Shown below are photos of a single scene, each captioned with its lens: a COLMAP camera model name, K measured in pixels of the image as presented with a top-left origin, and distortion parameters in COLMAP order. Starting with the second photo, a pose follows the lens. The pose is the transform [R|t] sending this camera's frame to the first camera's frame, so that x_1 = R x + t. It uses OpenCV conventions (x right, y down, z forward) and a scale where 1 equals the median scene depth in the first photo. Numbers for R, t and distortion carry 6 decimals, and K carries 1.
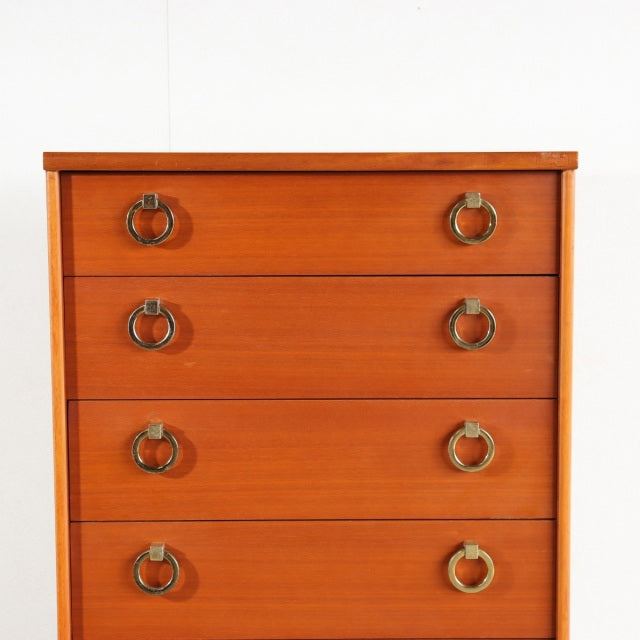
lens RADIAL K [[1564.1, 0, 333.1], [0, 1564.1, 321.3], [0, 0, 1]] dist [0.061346, 0.662923]
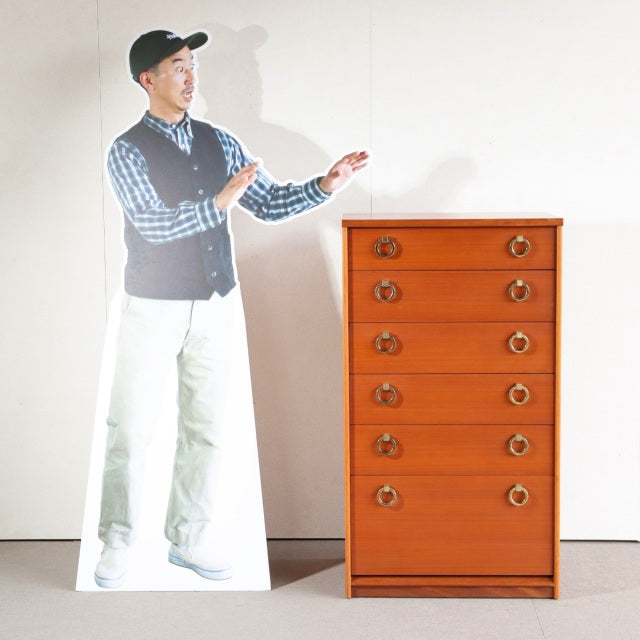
lens RADIAL K [[1323.3, 0, 320.3], [0, 1323.3, 300.7], [0, 0, 1]] dist [0.068754, 0.126687]
pose [[0.999598, -0.002343, -0.028270, -0.154076], [0.001872, 0.999860, -0.016654, 0.049615], [0.028306, 0.016594, 0.999462, -1.007248]]
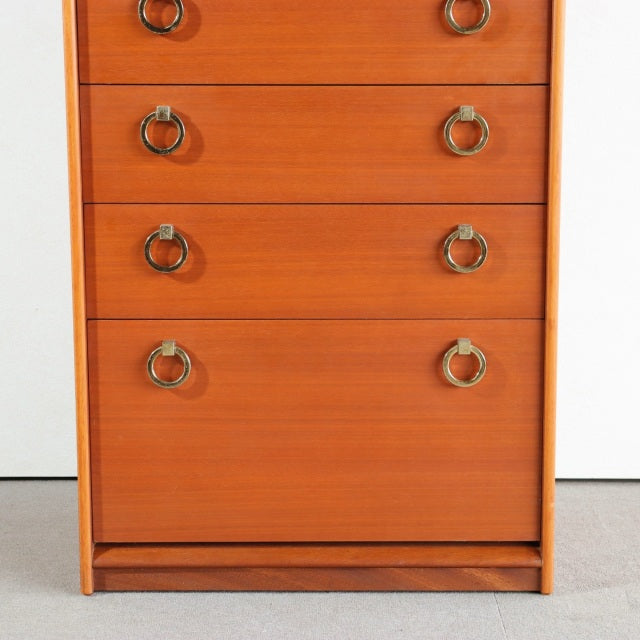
lens RADIAL K [[1454.1, 0, 320.0], [0, 1454.1, 320.0], [0, 0, 1]] dist [0.071701, 0.333507]
pose [[0.999945, 0.001541, -0.010383, 0.001453], [-0.001352, 0.999834, 0.018191, 0.264693], [0.010409, -0.018176, 0.999781, 0.035089]]
